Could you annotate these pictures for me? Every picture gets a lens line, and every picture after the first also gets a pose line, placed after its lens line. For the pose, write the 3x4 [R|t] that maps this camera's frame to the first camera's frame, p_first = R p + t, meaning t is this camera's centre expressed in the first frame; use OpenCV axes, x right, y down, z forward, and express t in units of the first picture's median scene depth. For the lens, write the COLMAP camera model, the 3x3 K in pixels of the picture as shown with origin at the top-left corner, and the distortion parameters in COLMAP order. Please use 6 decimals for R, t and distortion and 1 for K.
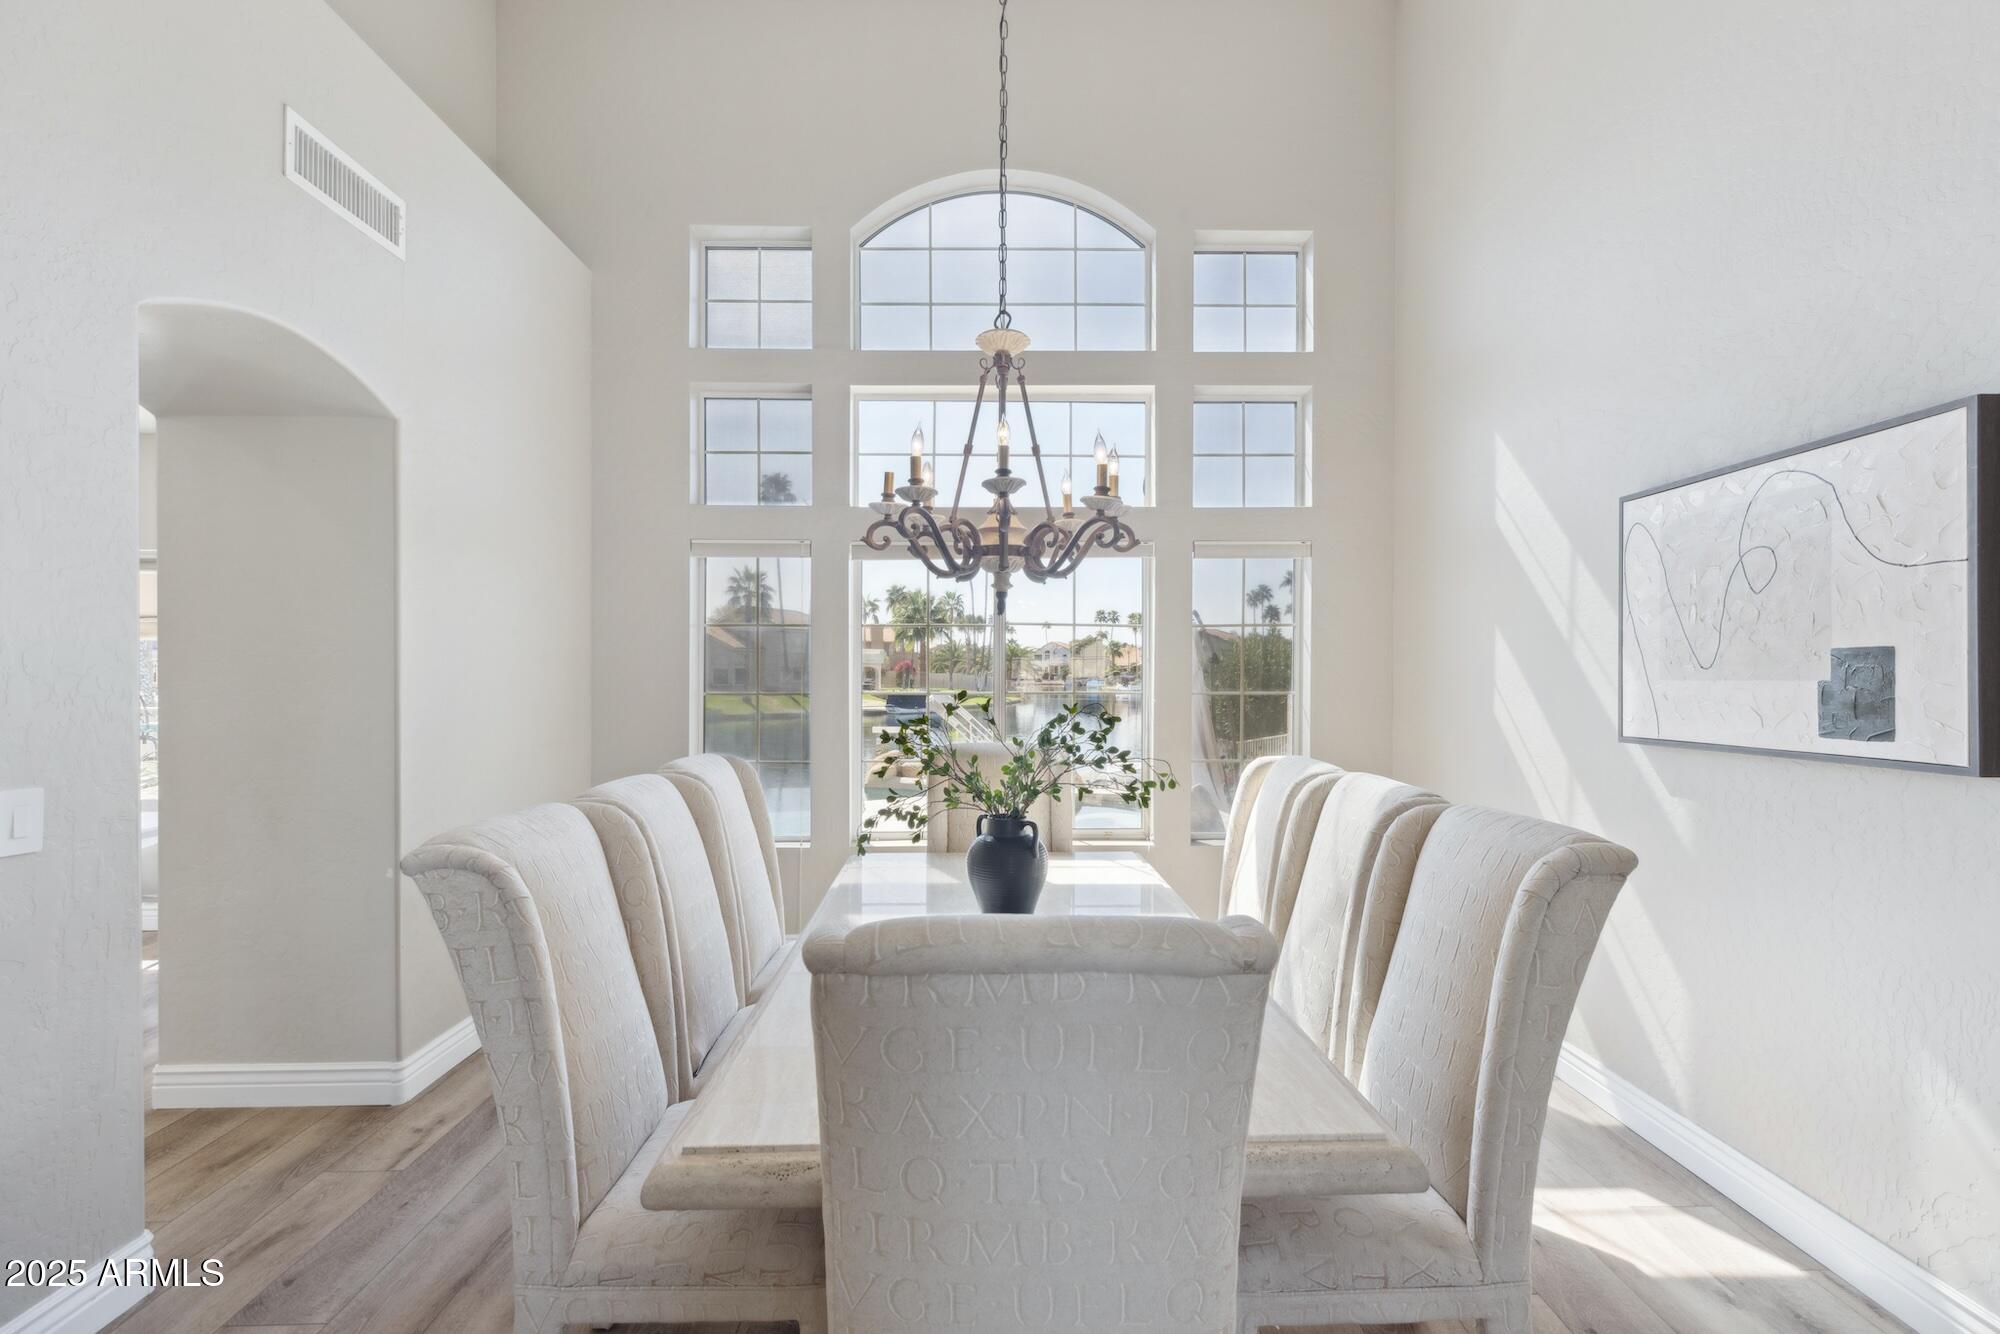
lens RADIAL K [[896.8, 0, 1006.2], [0, 896.8, 683.0], [0, 0, 1]] dist [0.008083, -0.000337]
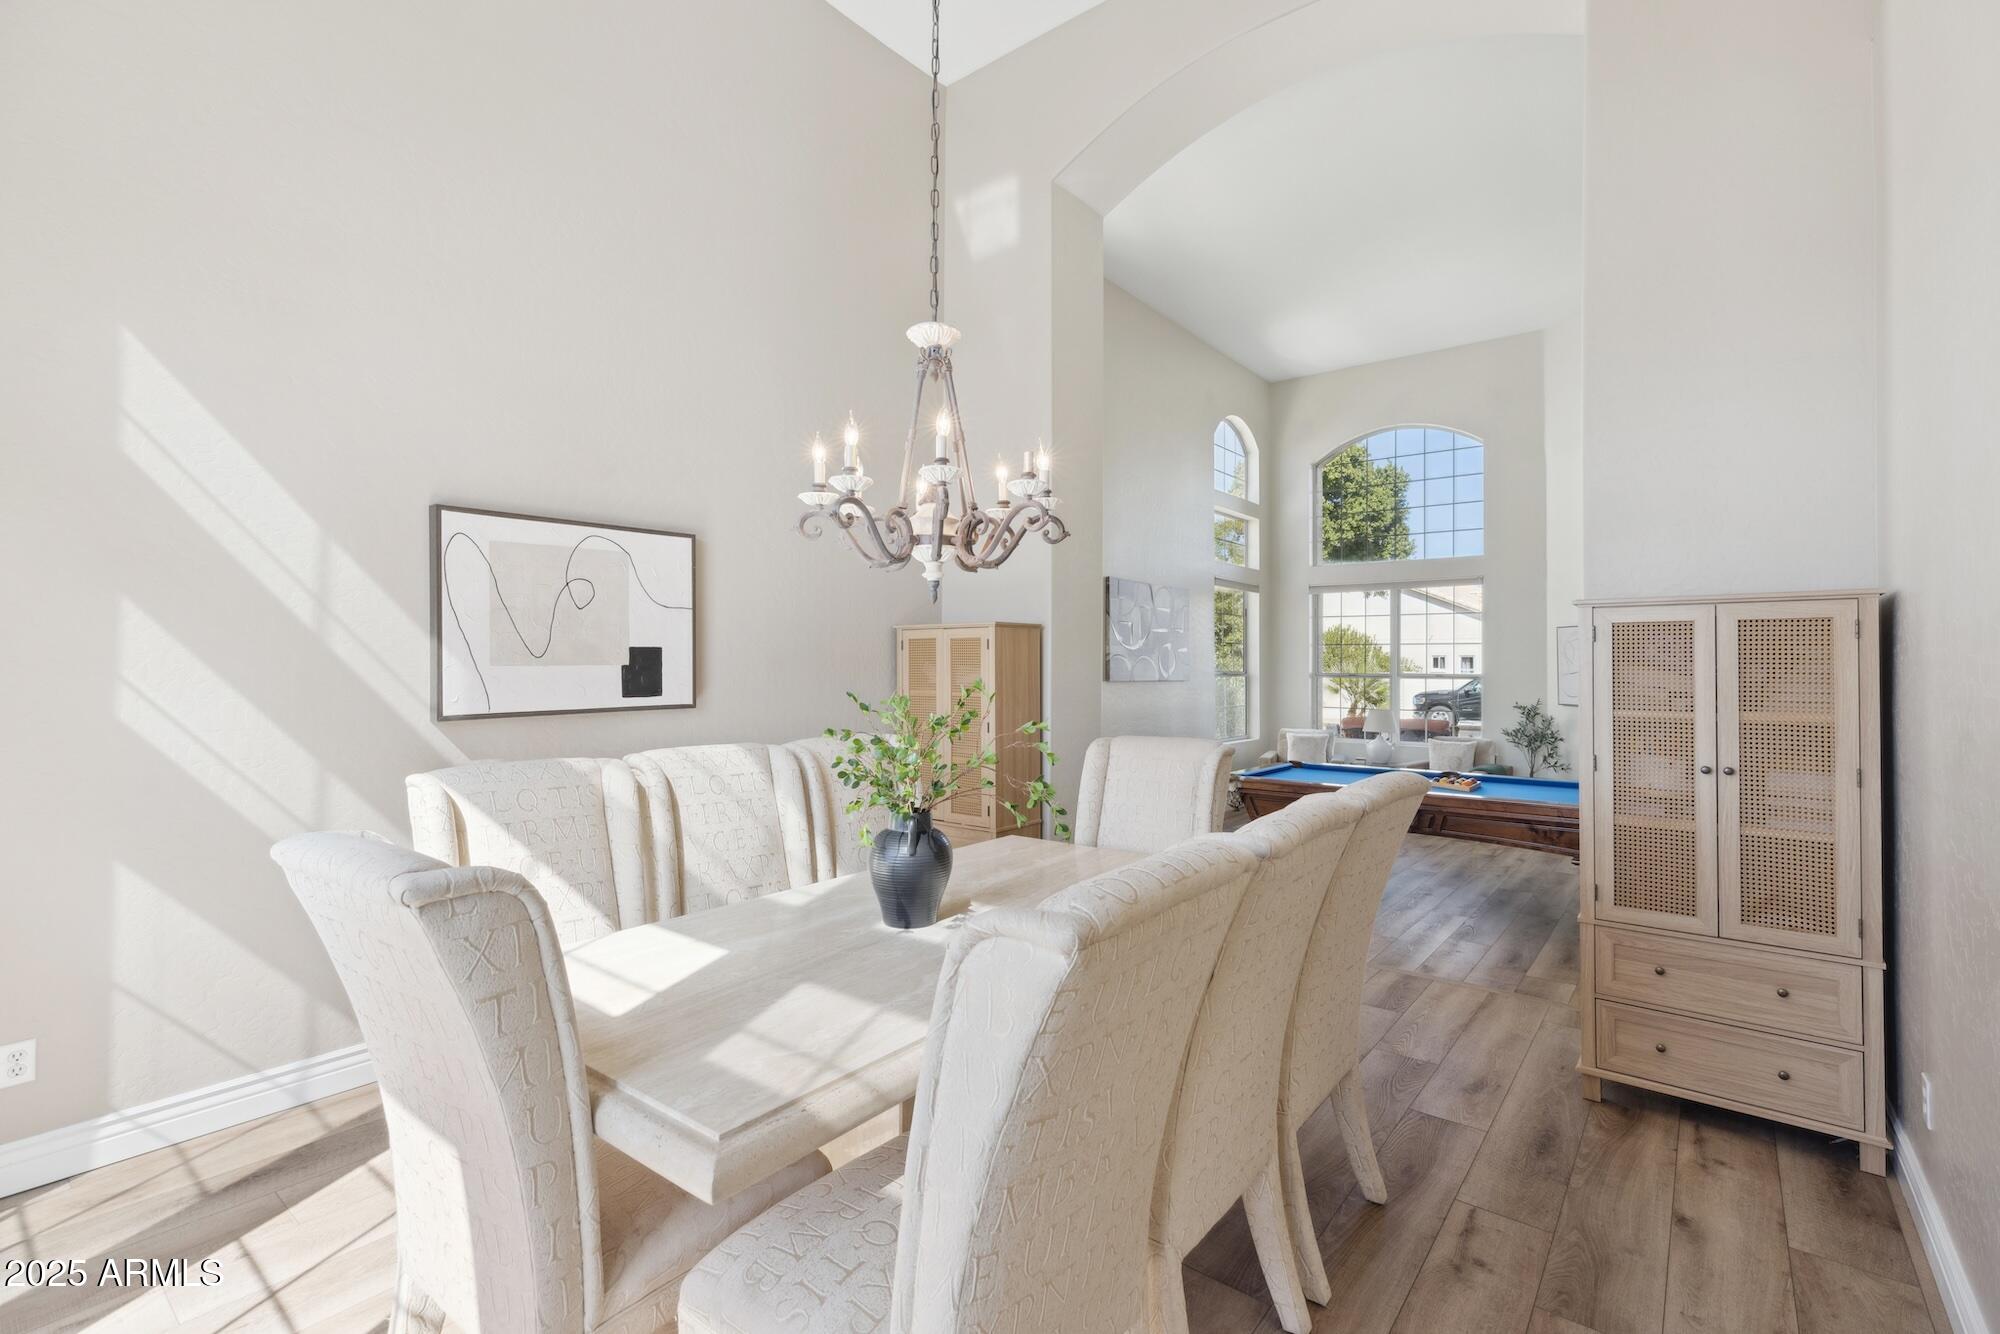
lens RADIAL K [[896.8, 0, 999.7], [0, 896.8, 654.6], [0, 0, 1]] dist [0.008083, -0.000337]
pose [[-0.765184, 0.004274, 0.643798, -0.526069], [0.006485, 0.999978, 0.001068, -0.013779], [-0.643779, 0.004993, -0.765195, 1.290992]]
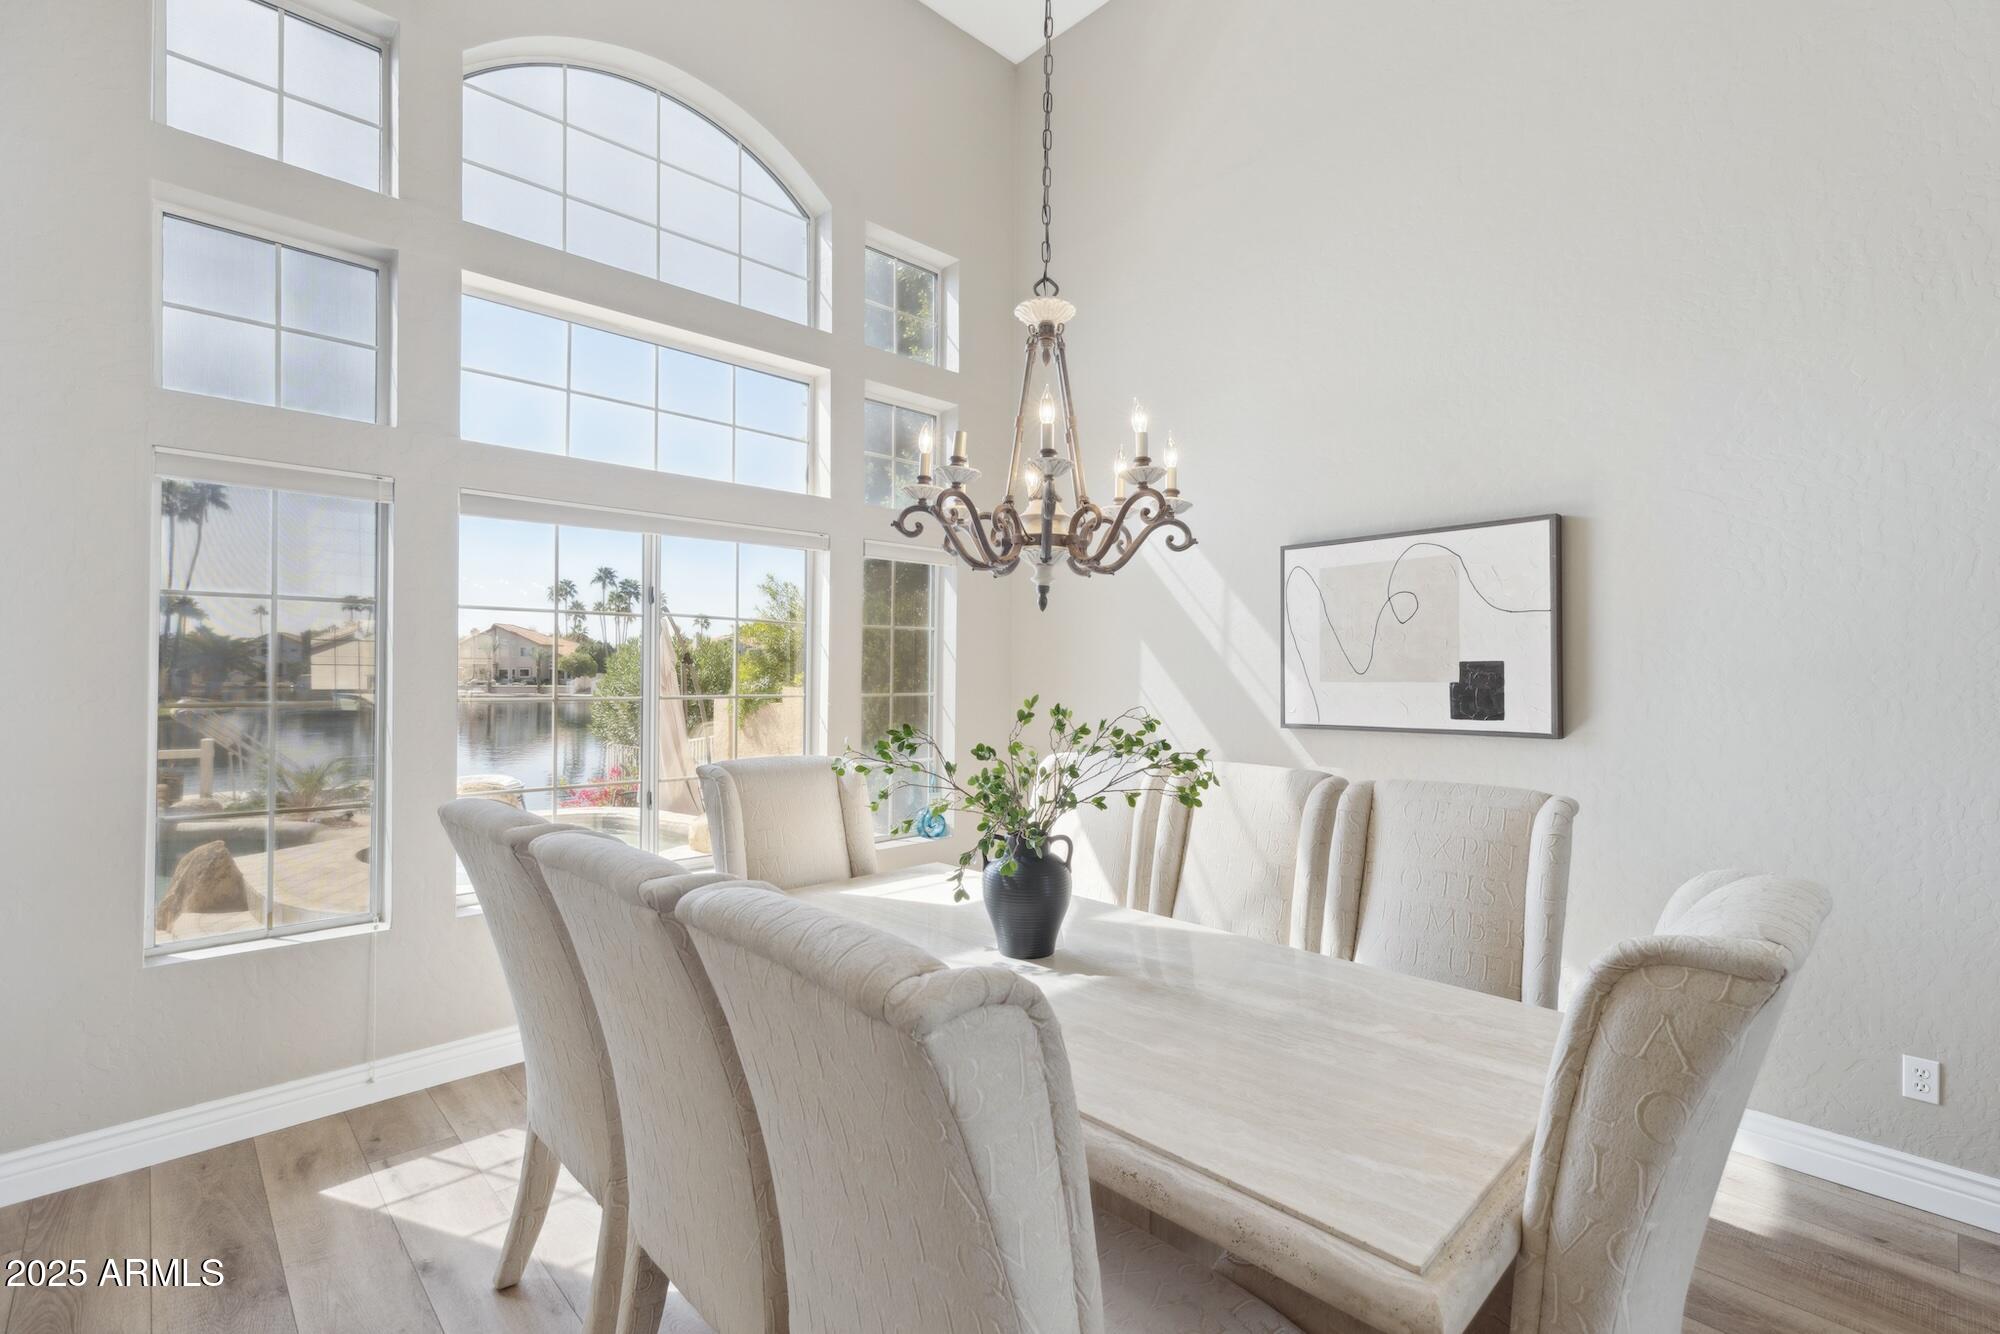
lens RADIAL K [[896.8, 0, 1001.3], [0, 896.8, 681.0], [0, 0, 1]] dist [0.008083, -0.000337]
pose [[0.741404, -0.001076, 0.671058, -0.483484], [0.003416, 0.999992, -0.002171, -0.003037], [-0.671050, 0.003902, 0.741401, 0.265000]]
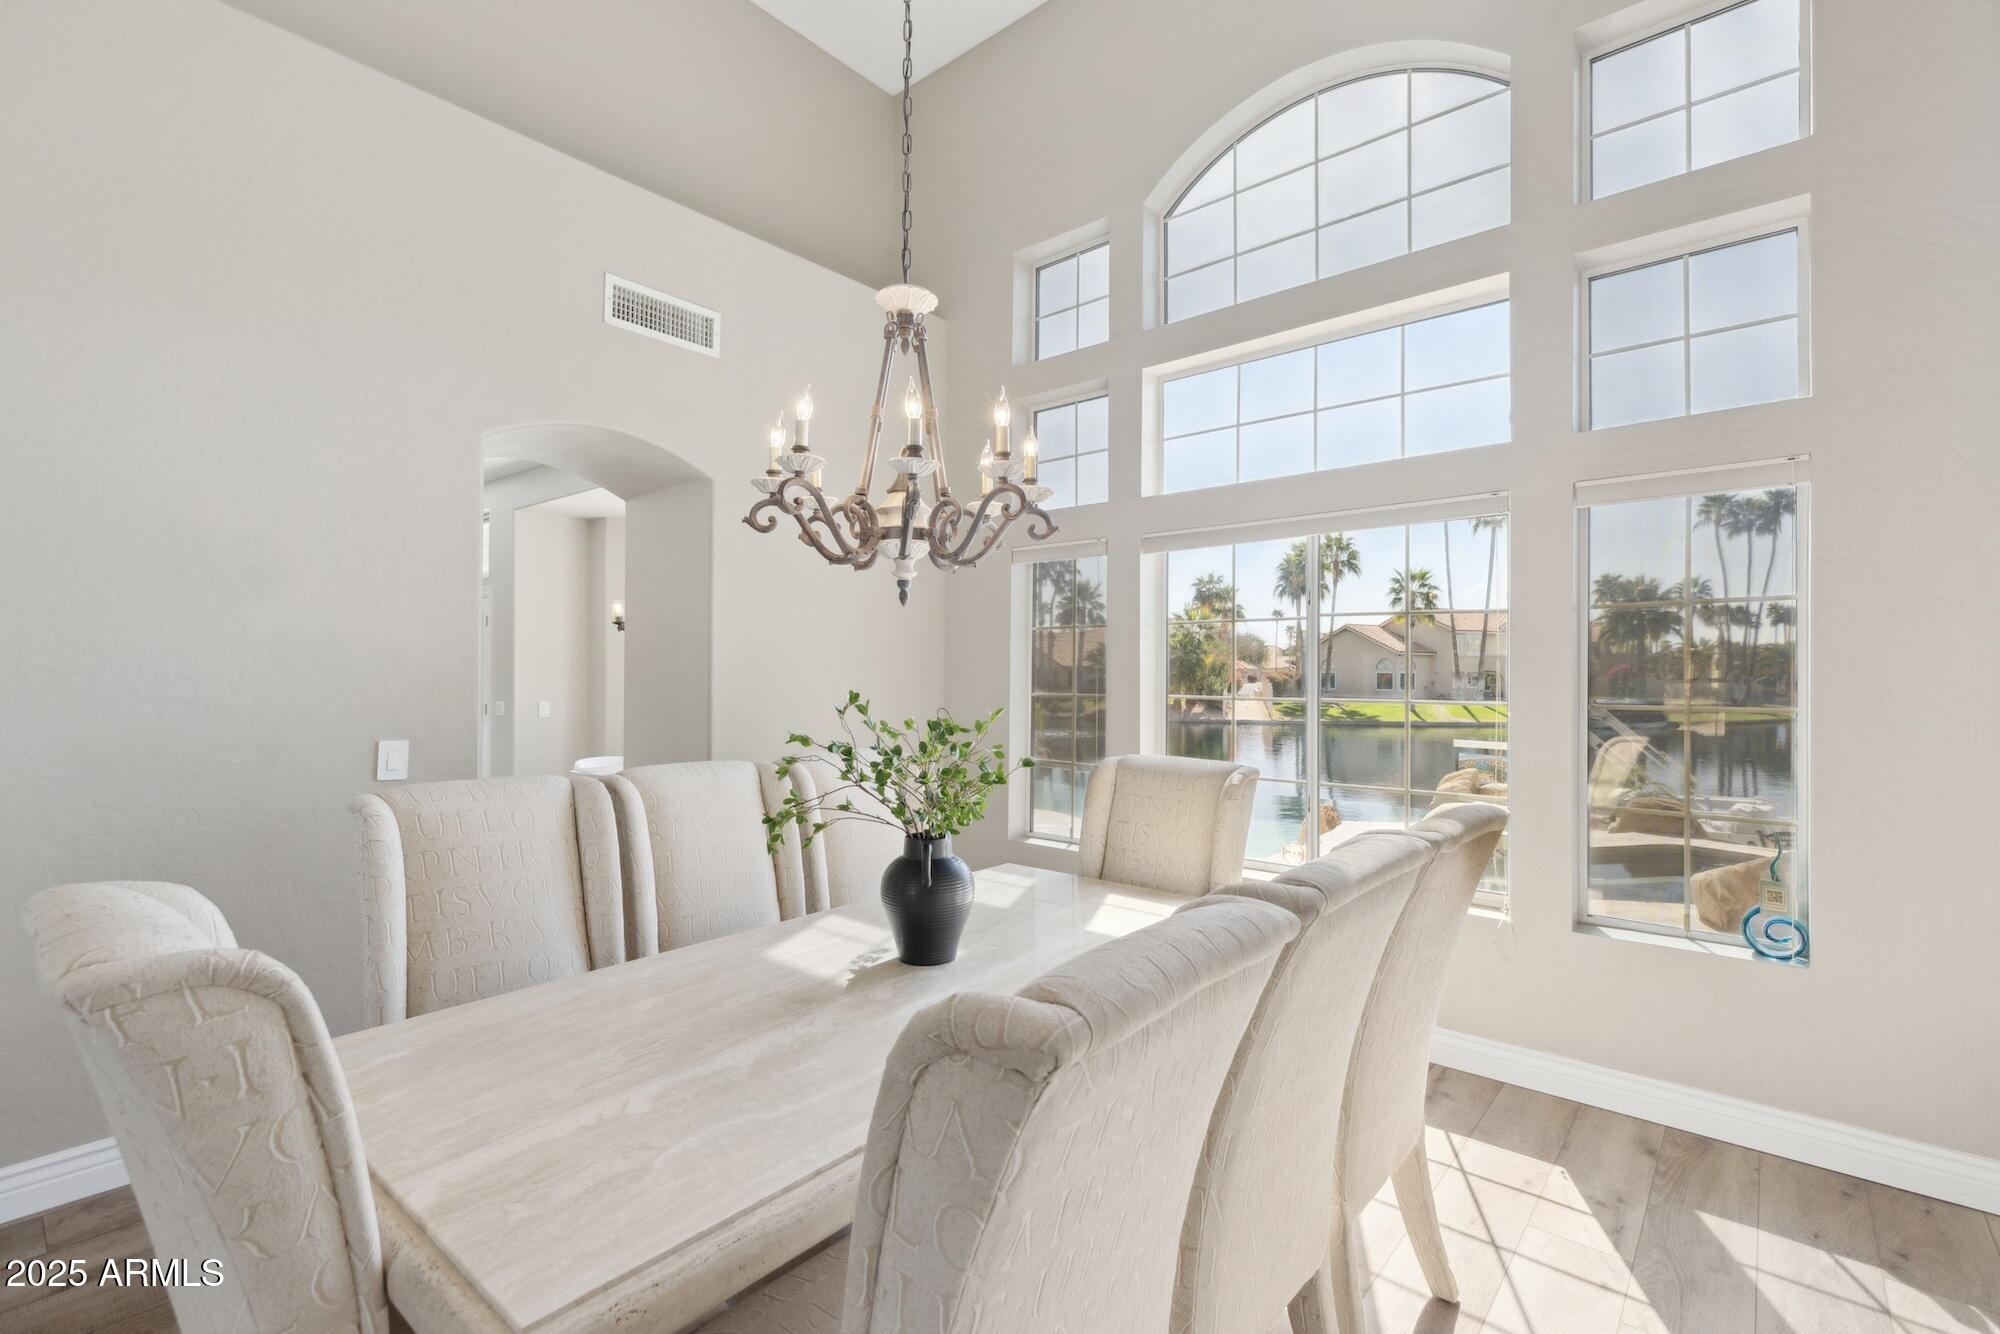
lens RADIAL K [[896.8, 0, 1001.2], [0, 896.8, 666.8], [0, 0, 1]] dist [0.008083, -0.000337]
pose [[0.743669, -0.000425, -0.668548, 0.496337], [-0.015246, 0.999729, -0.017595, -0.001566], [0.668374, 0.023277, 0.743461, 0.302589]]
